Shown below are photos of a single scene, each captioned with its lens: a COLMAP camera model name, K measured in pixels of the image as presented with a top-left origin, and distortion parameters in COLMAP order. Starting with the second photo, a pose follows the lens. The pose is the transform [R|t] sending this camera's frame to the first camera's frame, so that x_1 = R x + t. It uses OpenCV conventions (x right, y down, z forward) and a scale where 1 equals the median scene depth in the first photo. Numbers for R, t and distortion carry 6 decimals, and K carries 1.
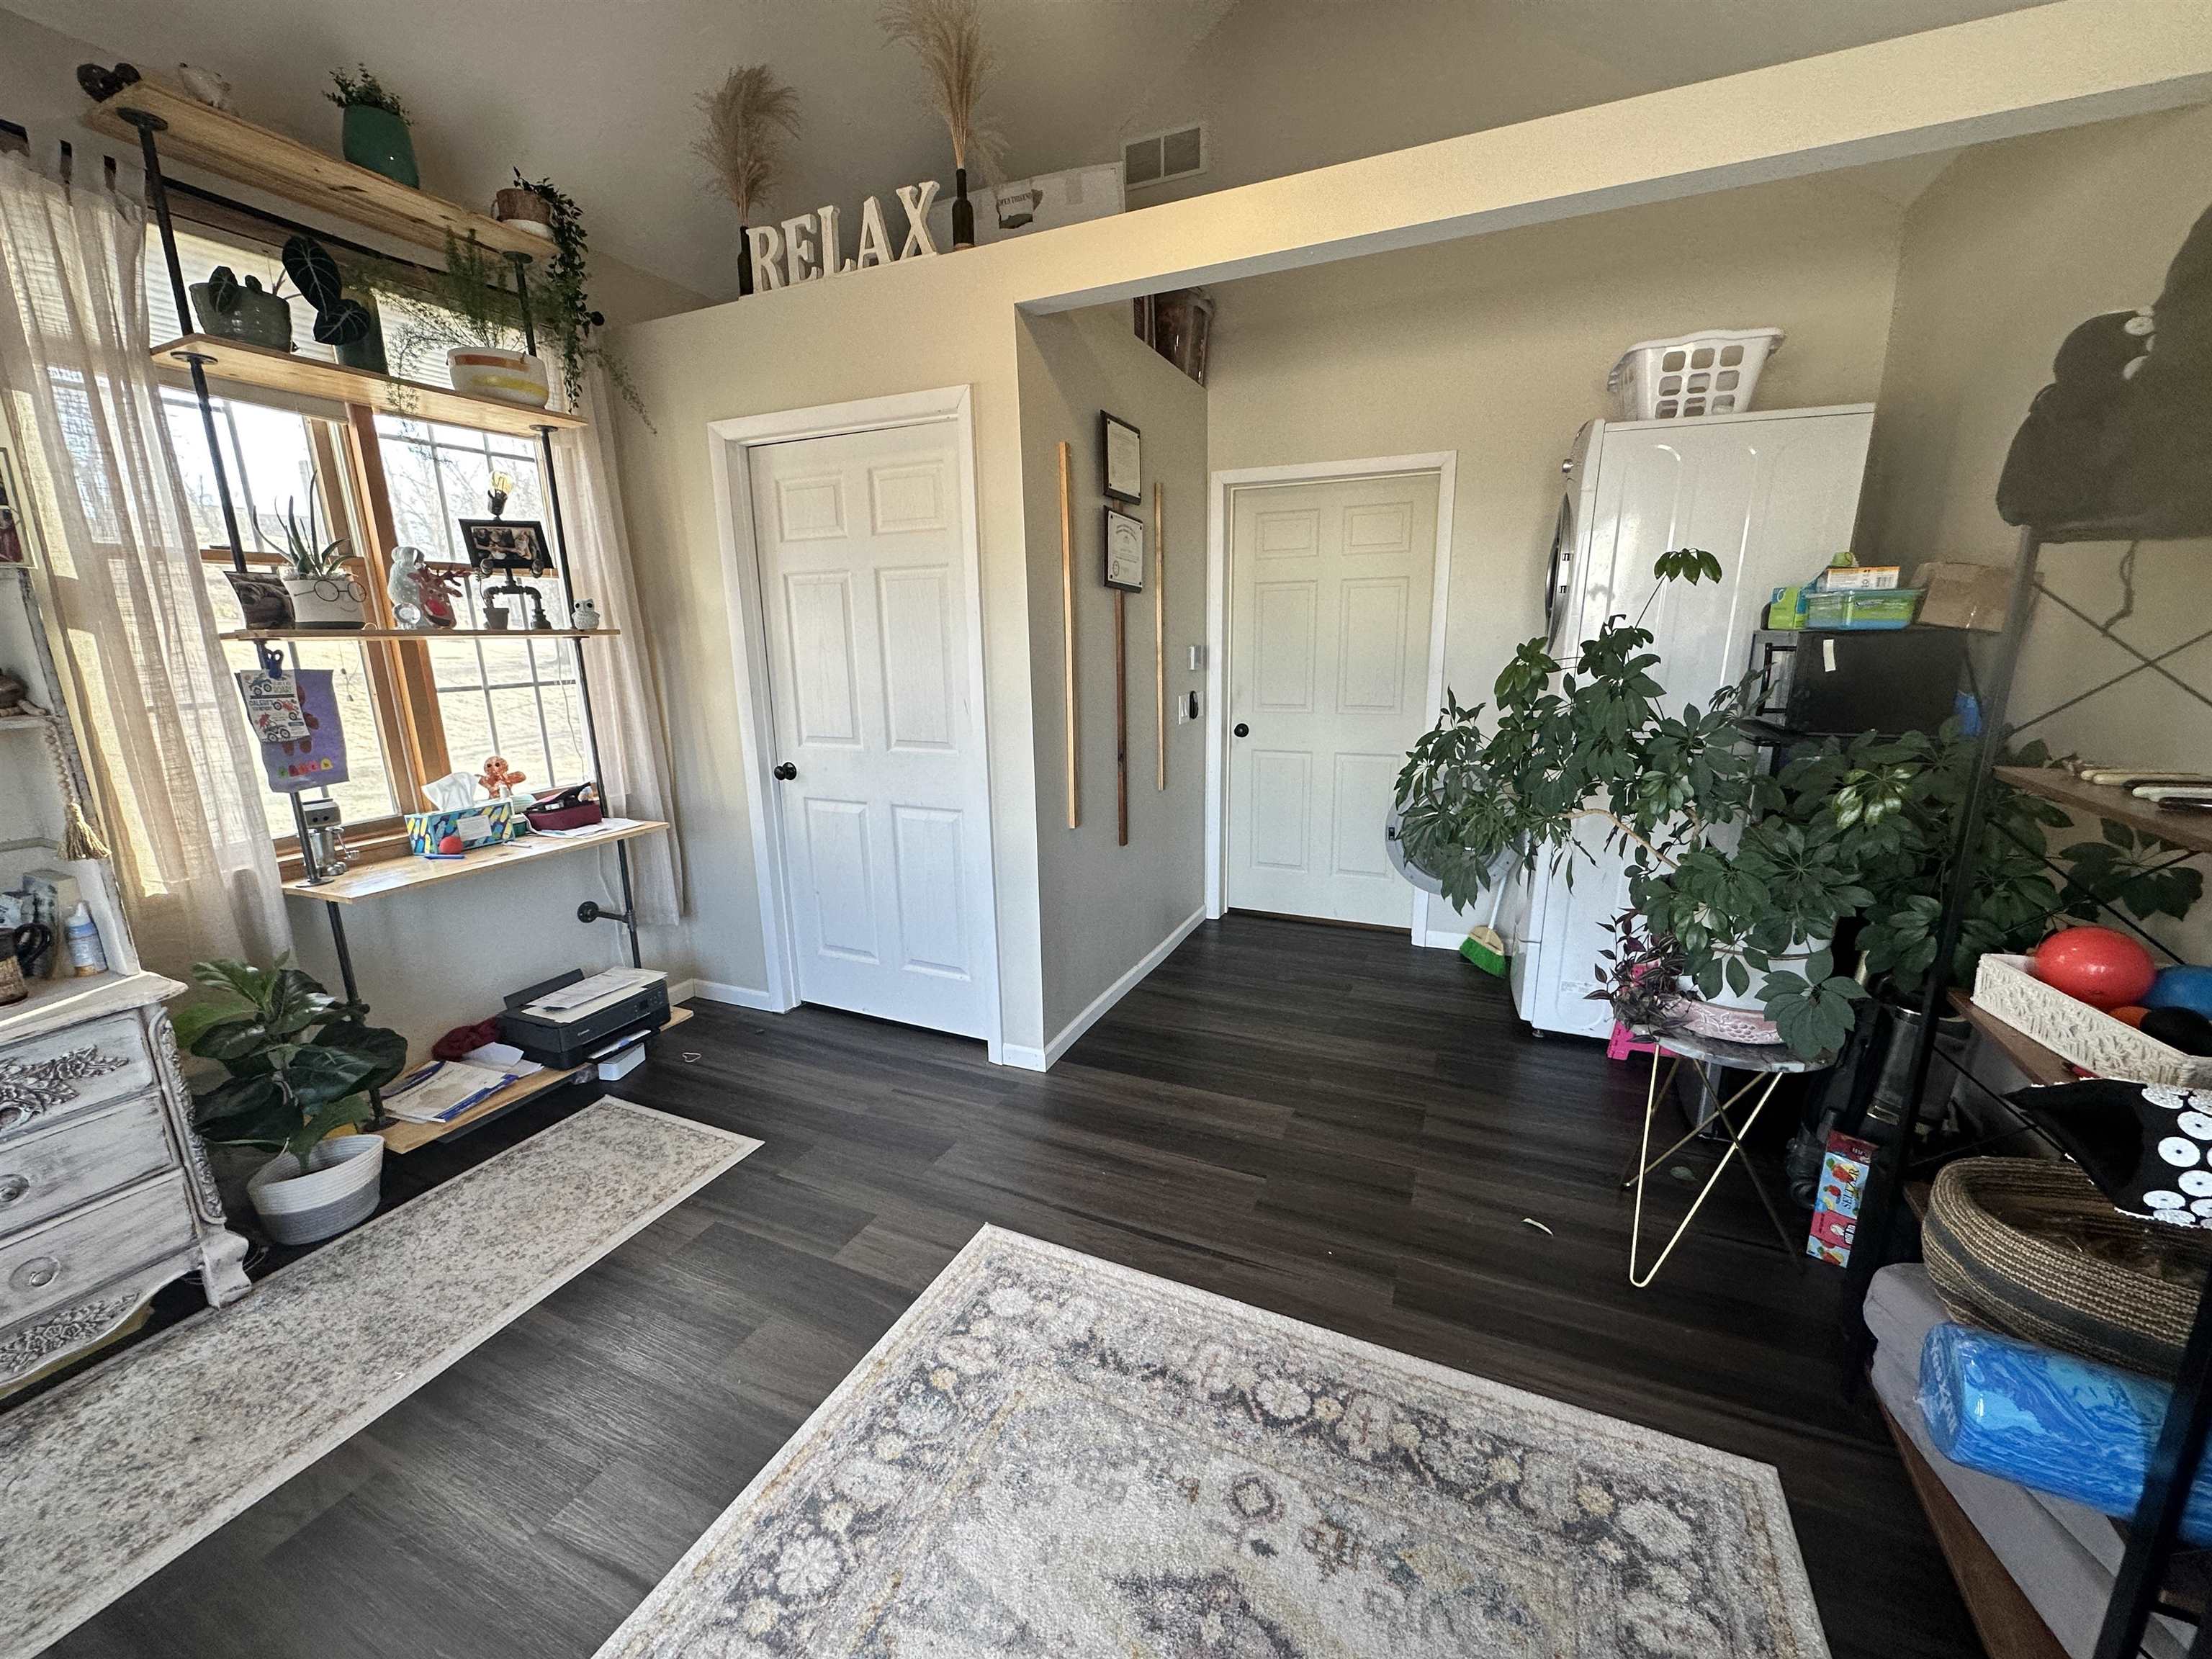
lens RADIAL K [[883.2, 0, 1108.4], [0, 883.2, 830.3], [0, 0, 1]] dist [-0.000023, -0.000422]
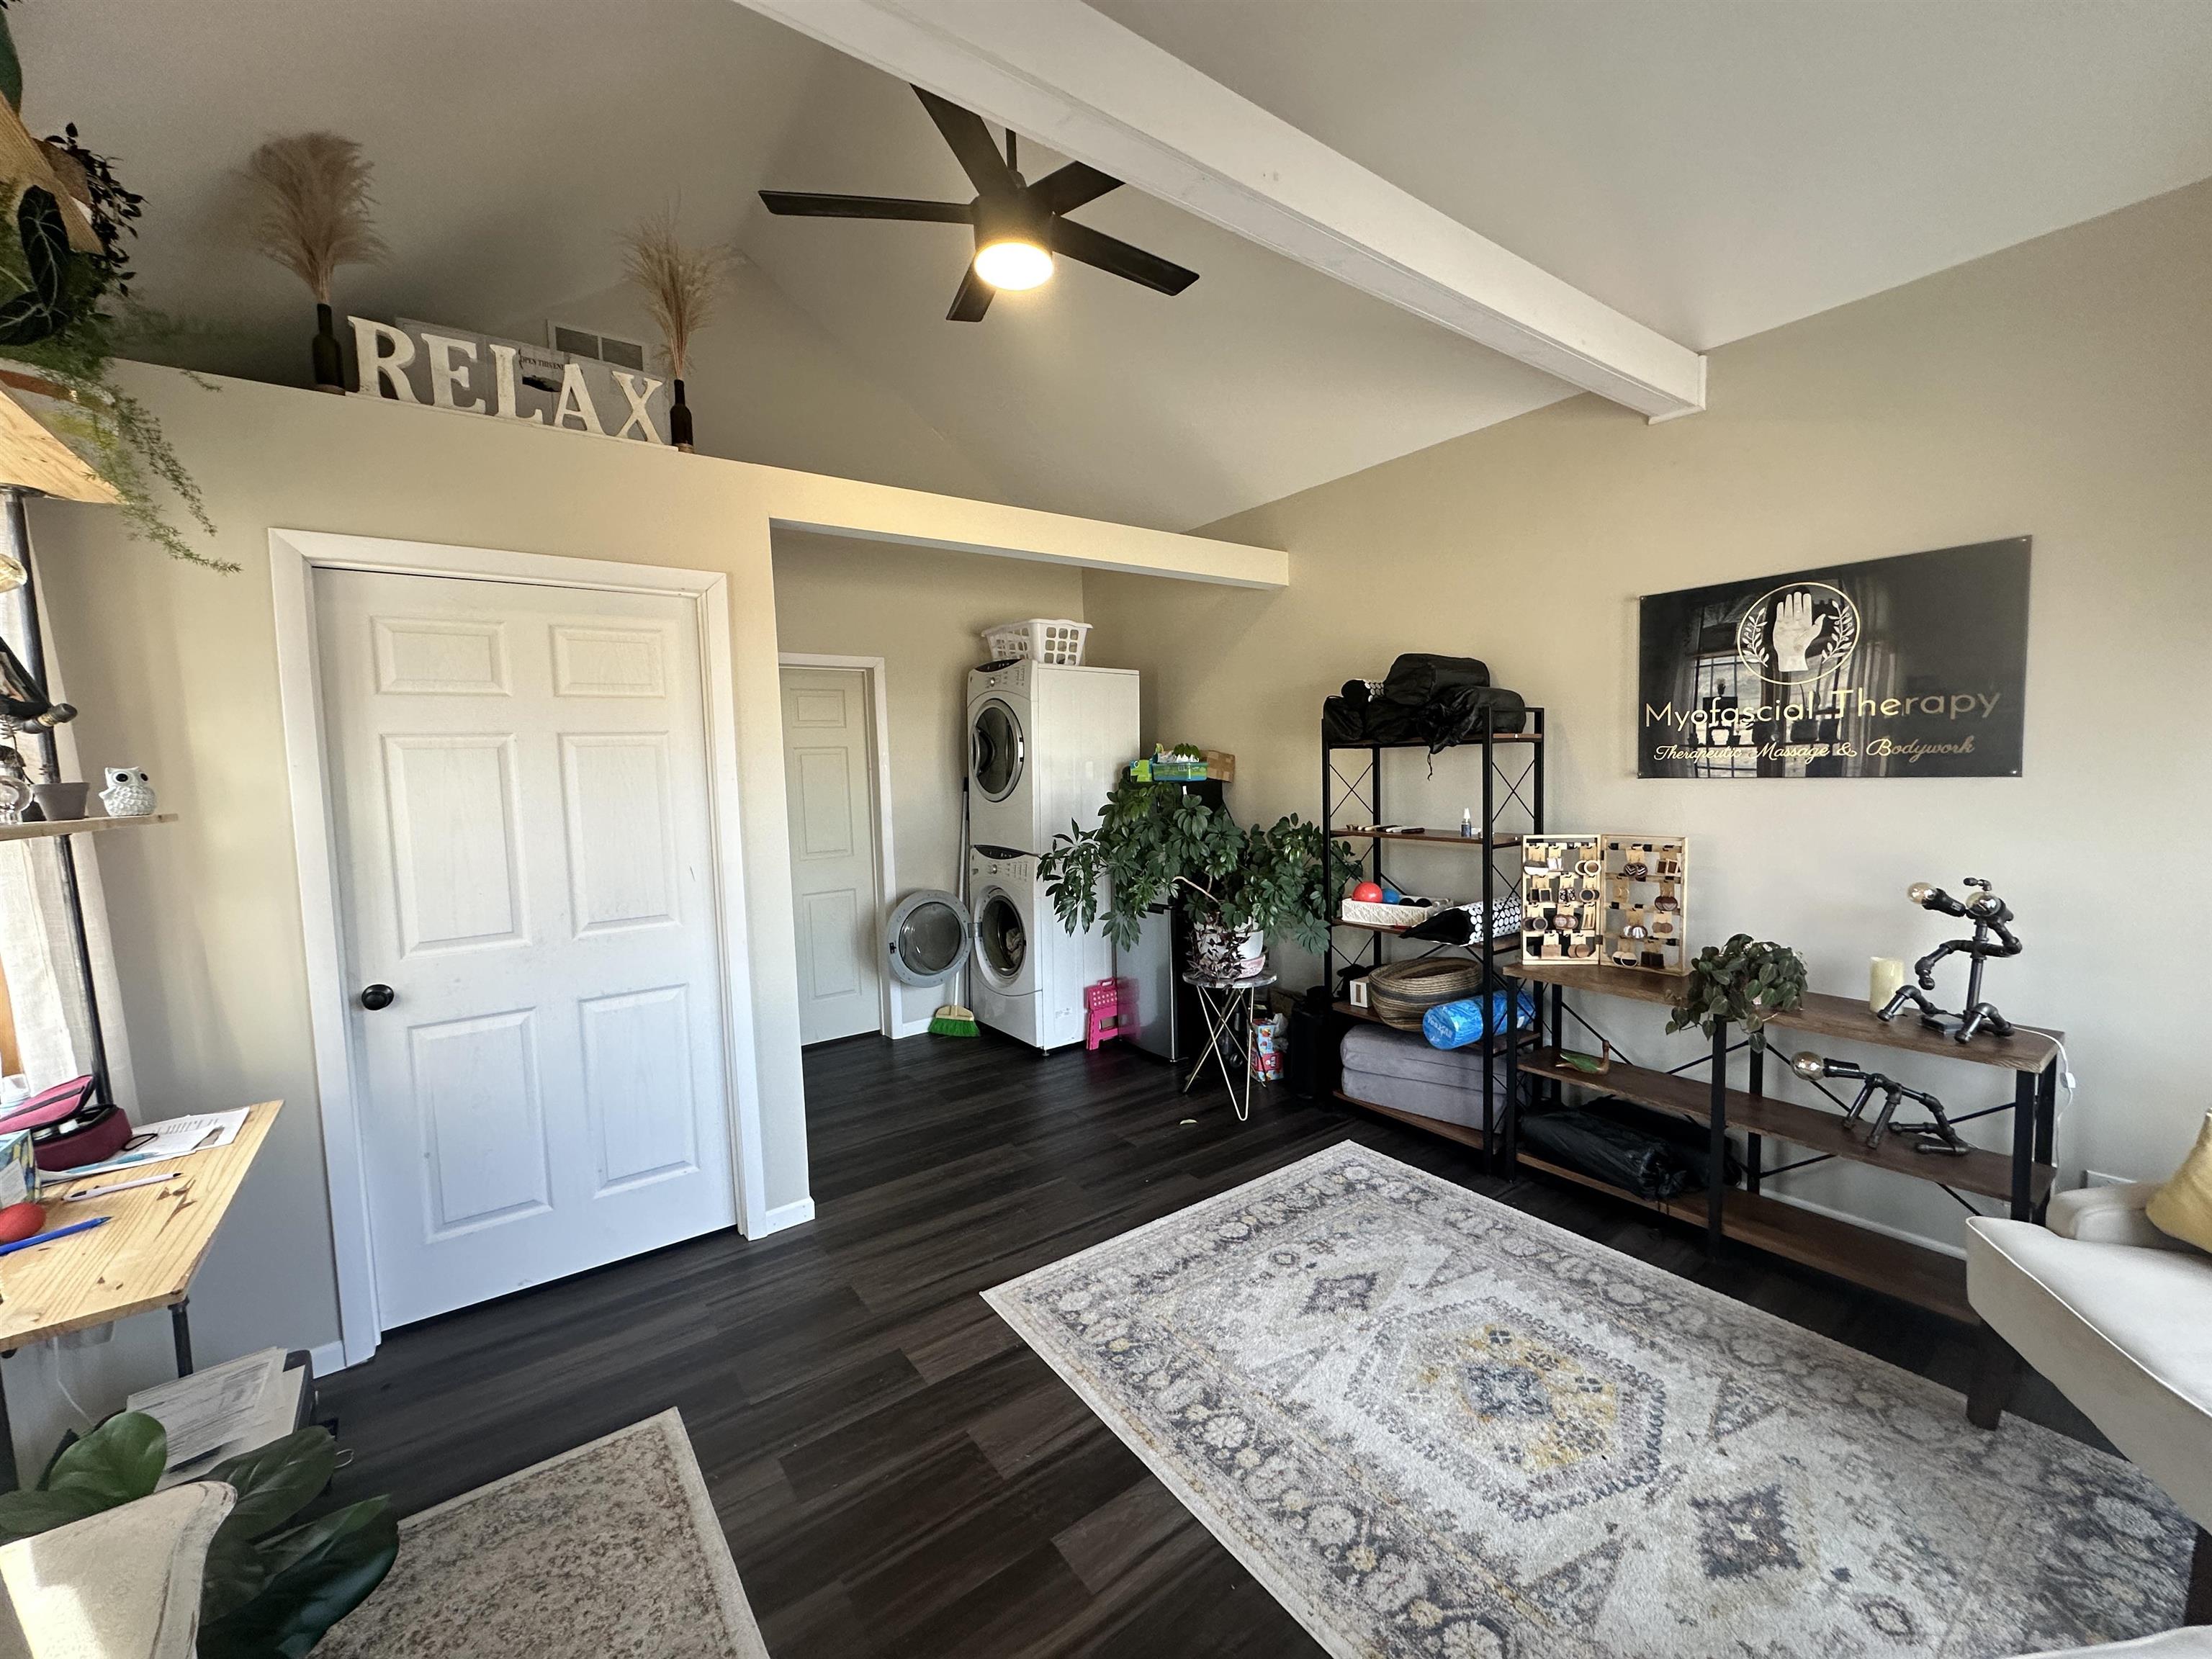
lens RADIAL K [[883.2, 0, 1110.4], [0, 883.2, 830.4], [0, 0, 1]] dist [-0.000023, -0.000422]
pose [[0.490005, -0.065644, 0.869245, -0.850913], [0.215108, 0.975430, -0.047596, -0.044966], [-0.844763, 0.210303, 0.492086, 0.133711]]
